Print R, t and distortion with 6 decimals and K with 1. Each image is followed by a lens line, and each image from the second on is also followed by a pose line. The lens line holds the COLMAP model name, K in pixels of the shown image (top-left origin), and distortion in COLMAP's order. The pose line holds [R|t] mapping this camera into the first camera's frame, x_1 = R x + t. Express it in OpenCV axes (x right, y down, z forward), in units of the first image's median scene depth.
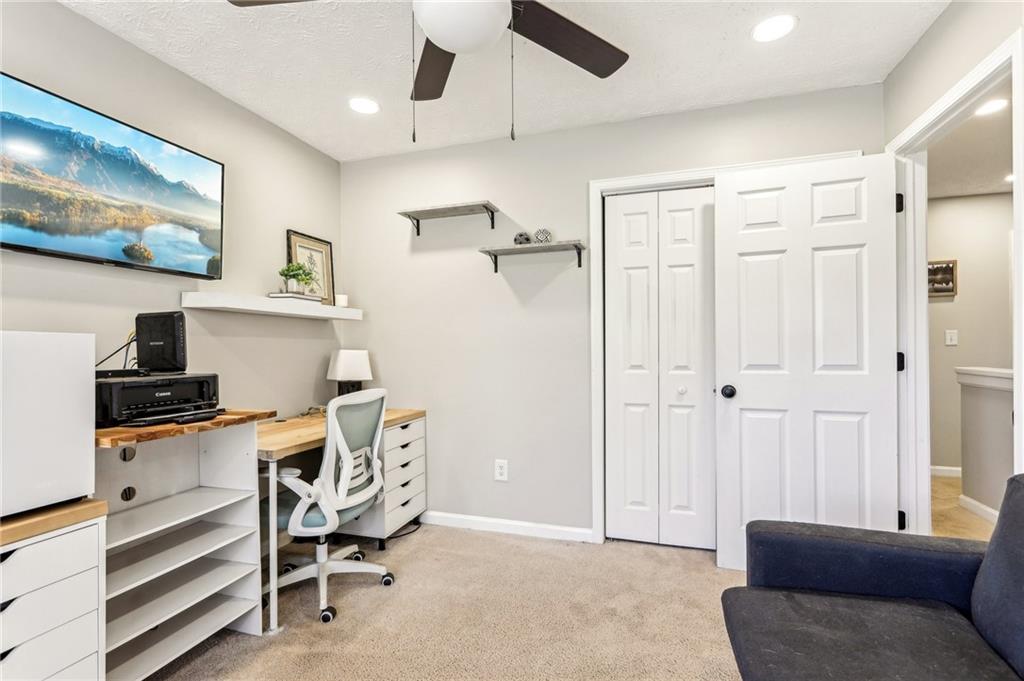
lens RADIAL K [[466.7, 0, 517.2], [0, 466.7, 345.0], [0, 0, 1]] dist [-0.000730, -0.000167]
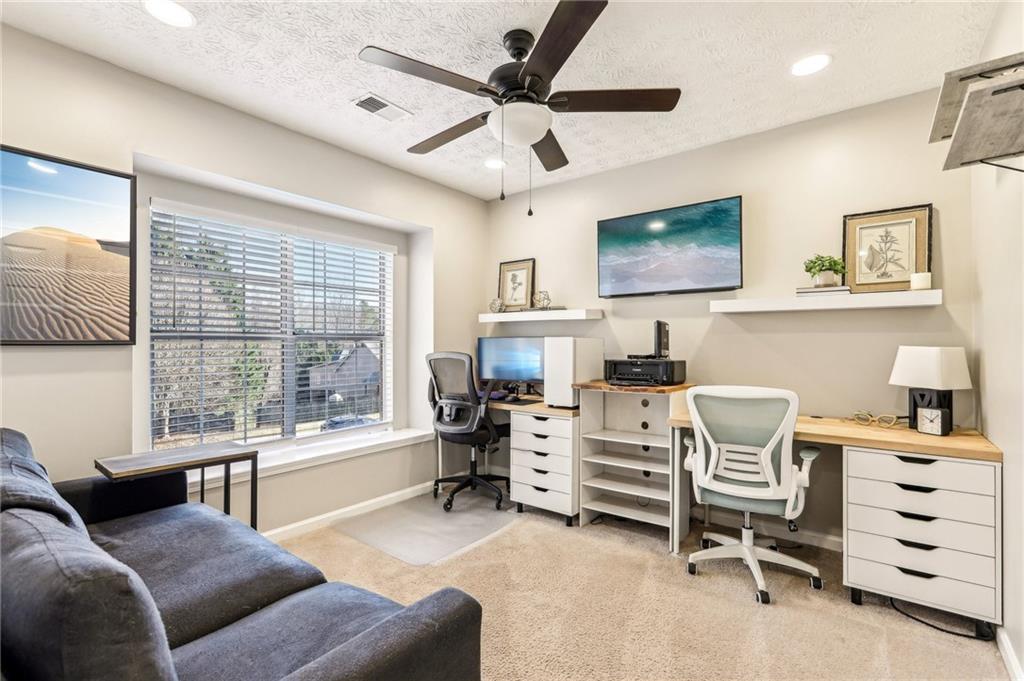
lens RADIAL K [[466.7, 0, 517.2], [0, 466.7, 345.0], [0, 0, 1]] dist [-0.000730, -0.000167]
pose [[-0.346962, 0.010712, -0.937818, 0.607280], [0.008565, 0.999929, 0.008253, -0.003485], [0.937840, -0.005169, -0.347029, 0.709097]]
